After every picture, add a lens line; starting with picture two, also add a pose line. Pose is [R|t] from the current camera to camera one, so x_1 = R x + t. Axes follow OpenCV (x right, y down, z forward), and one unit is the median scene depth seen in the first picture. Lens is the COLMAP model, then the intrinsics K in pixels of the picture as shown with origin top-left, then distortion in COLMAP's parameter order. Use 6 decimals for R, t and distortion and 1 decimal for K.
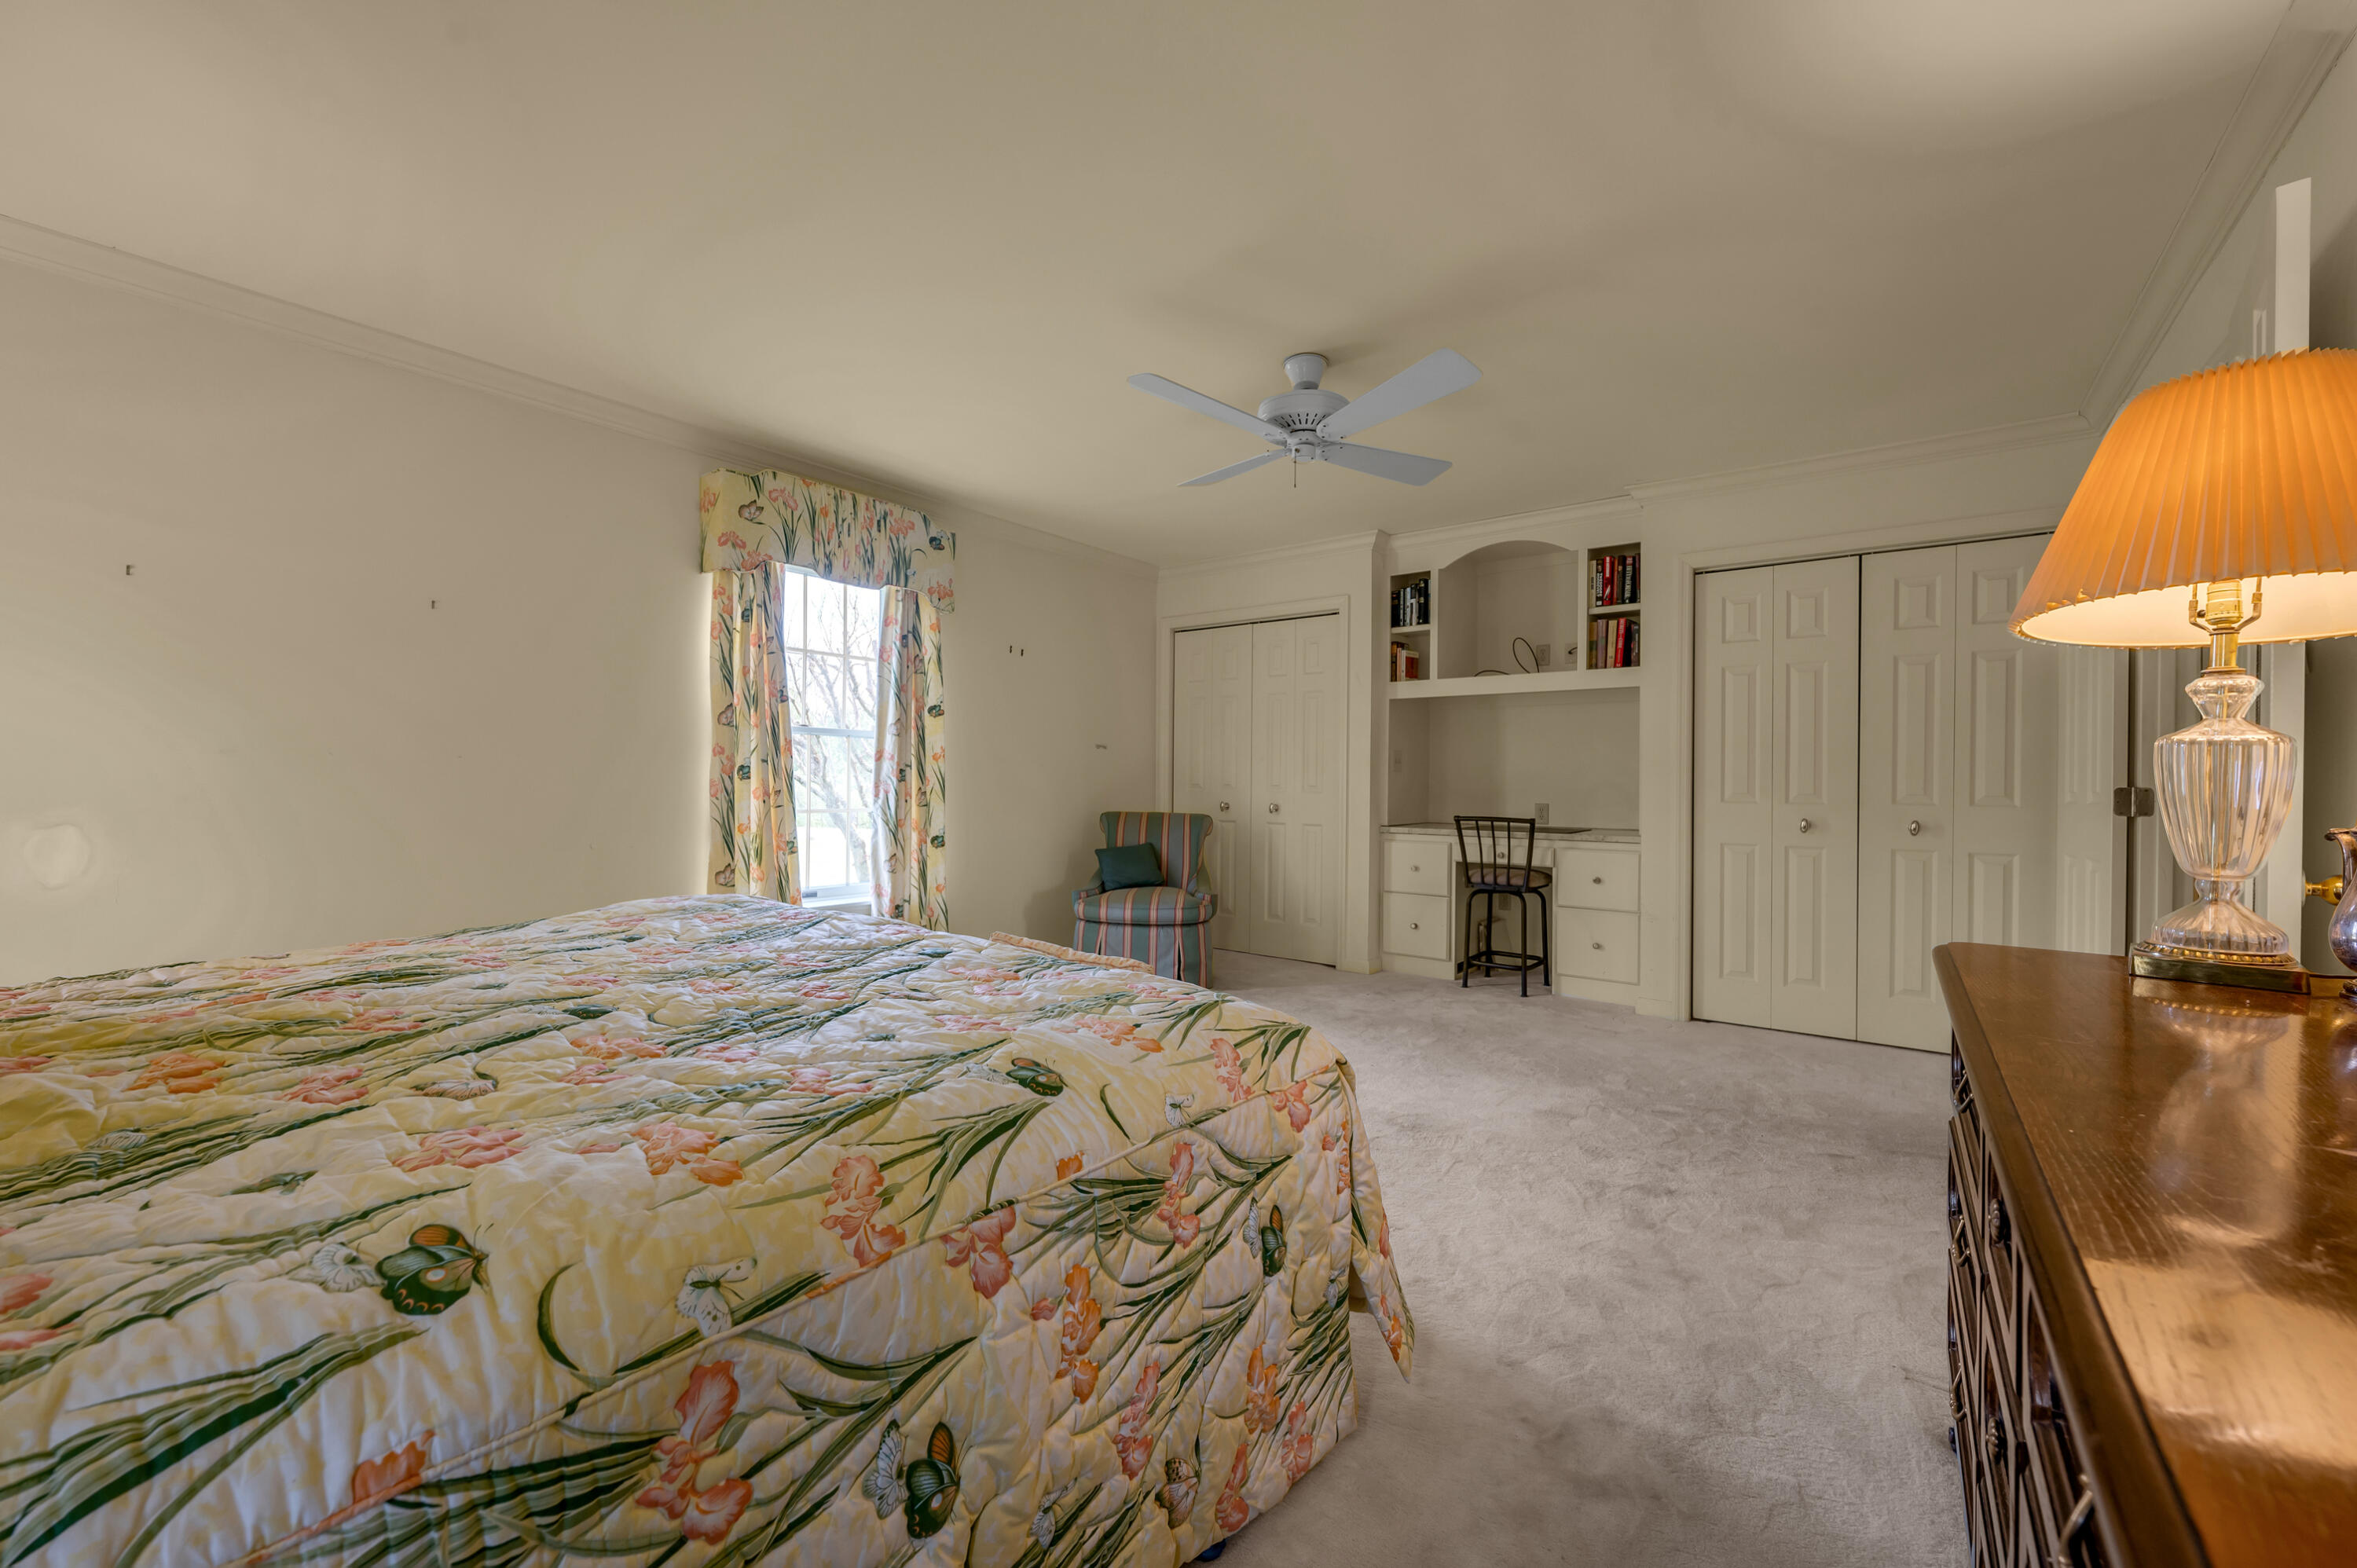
lens RADIAL K [[946.5, 0, 1175.7], [0, 946.5, 787.5], [0, 0, 1]] dist [-0.001112, -0.000139]
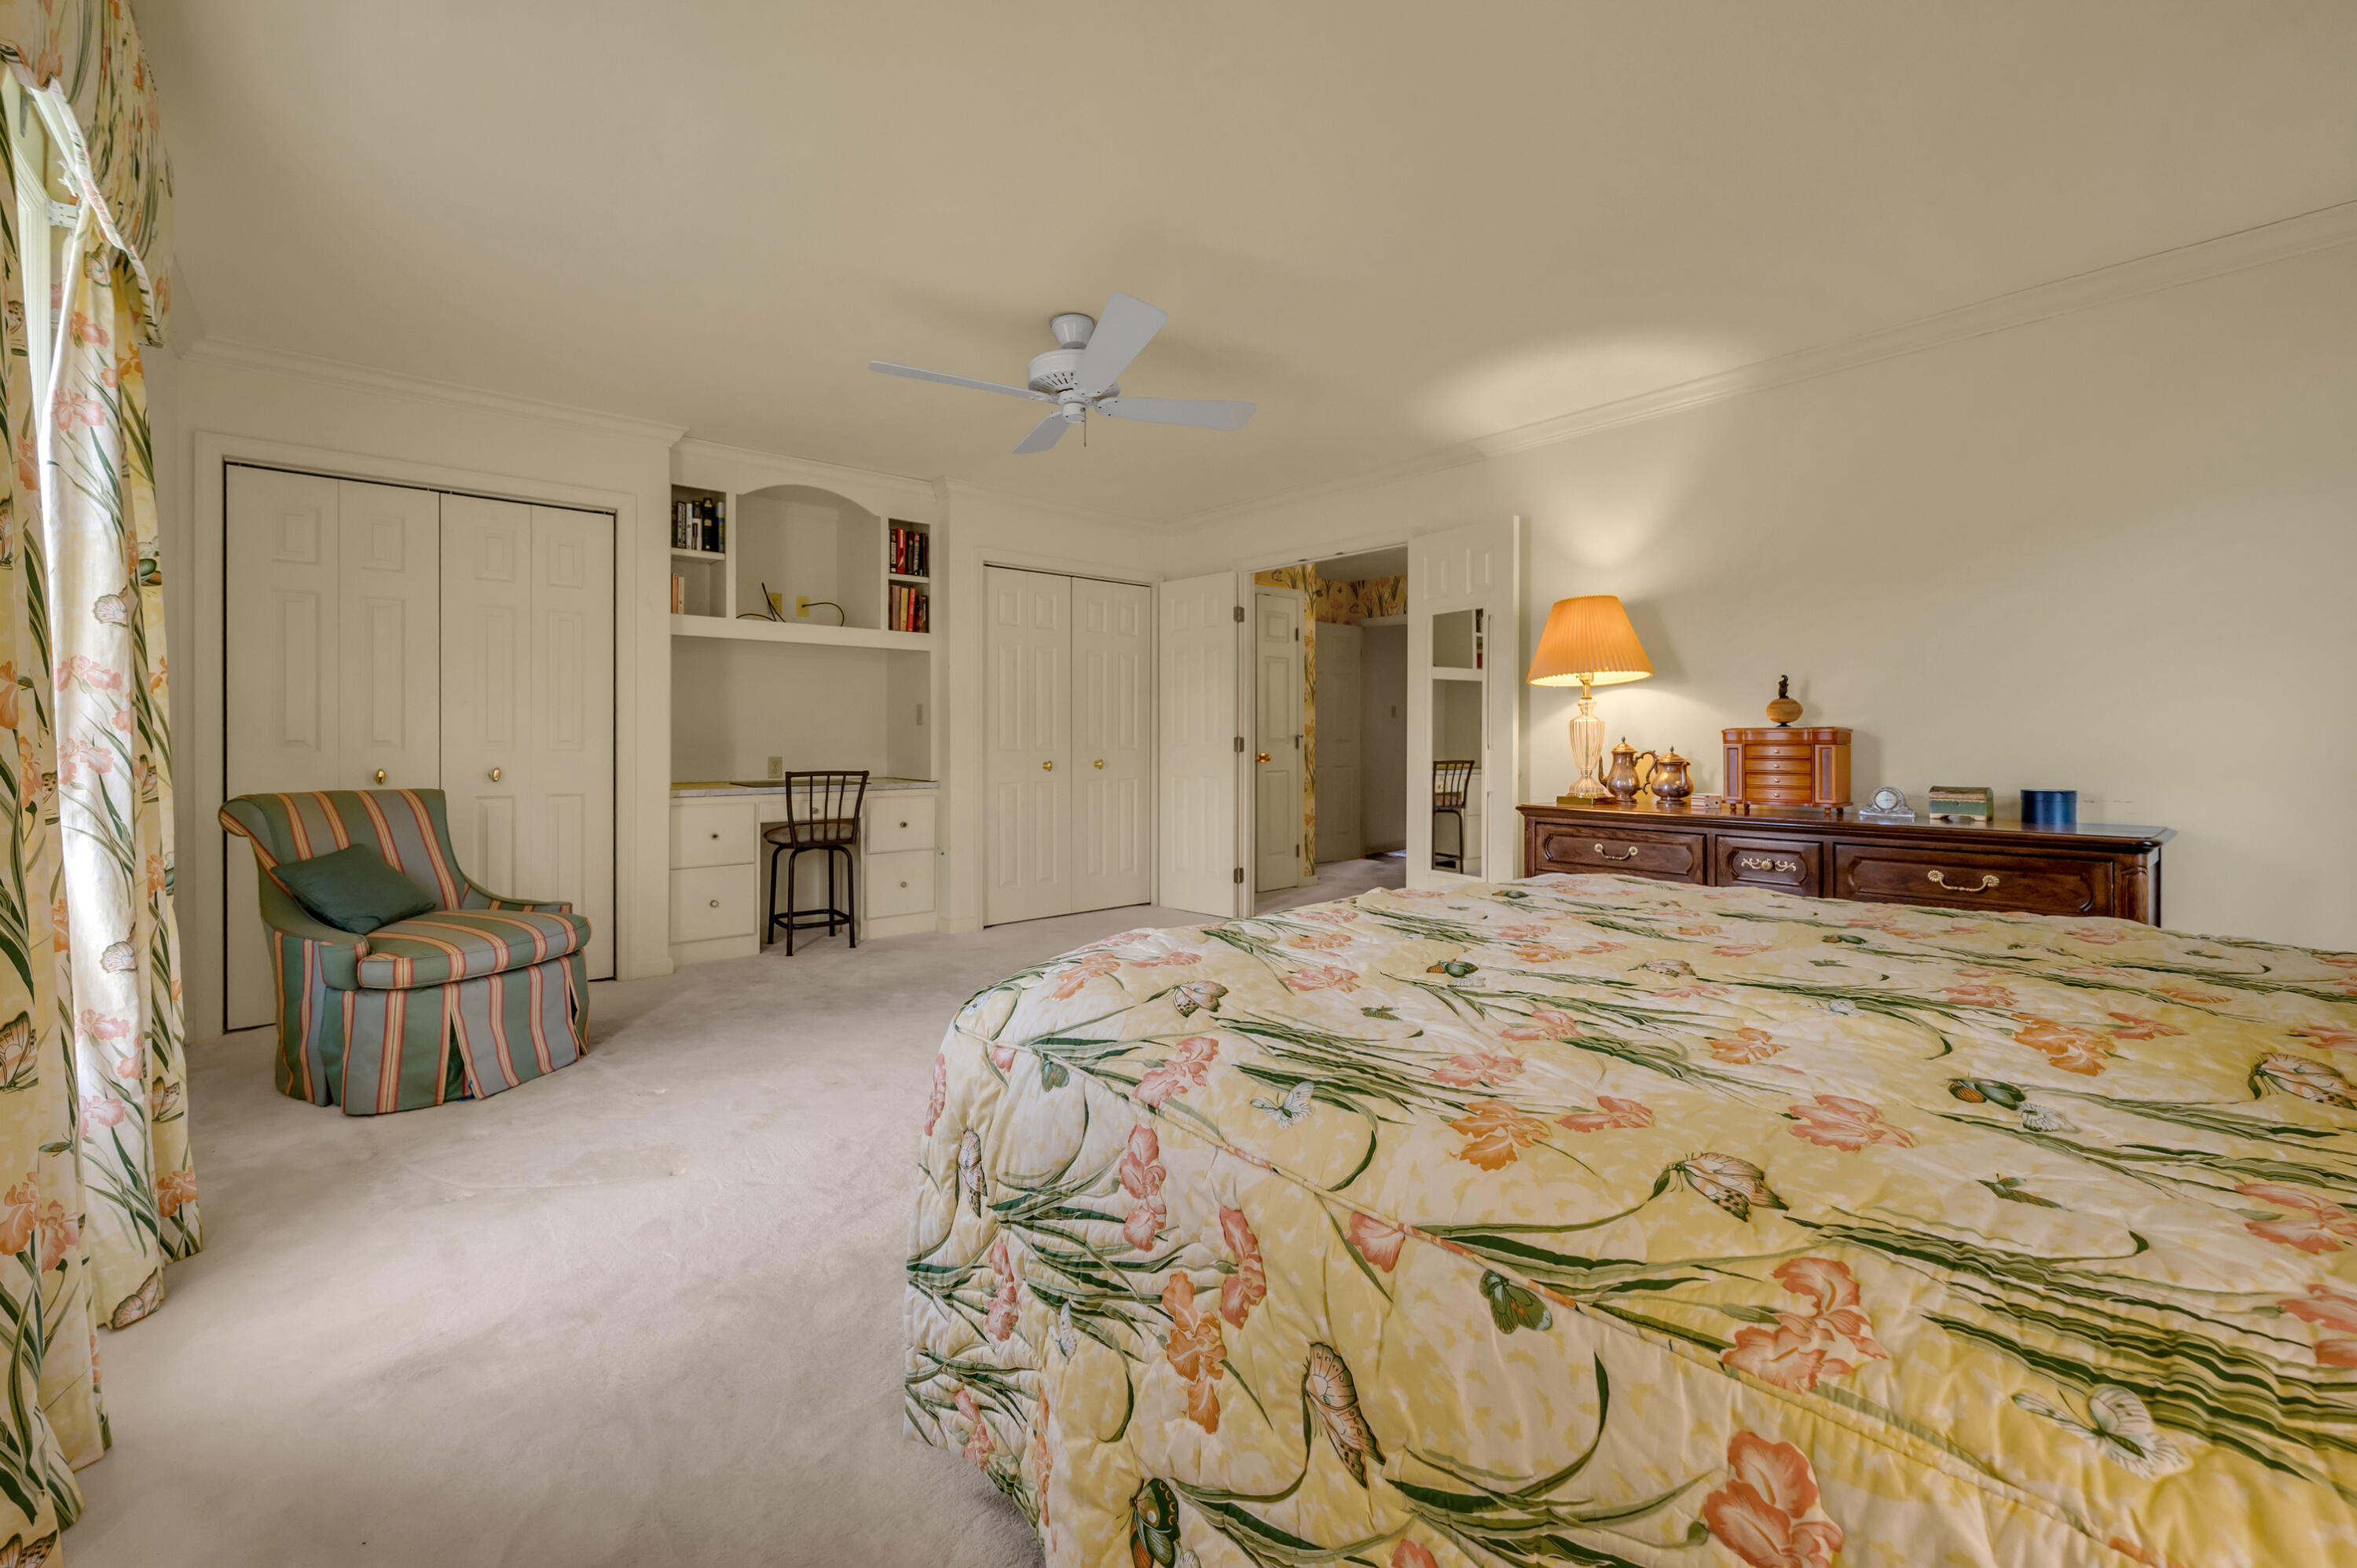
lens RADIAL K [[948.2, 0, 1180.4], [0, 948.2, 764.2], [0, 0, 1]] dist [-0.011727, 0.000113]
pose [[0.204736, -0.033547, 0.978242, -0.528592], [0.008038, 0.999436, 0.032592, -0.004712], [-0.978784, 0.001190, 0.204890, 0.434221]]
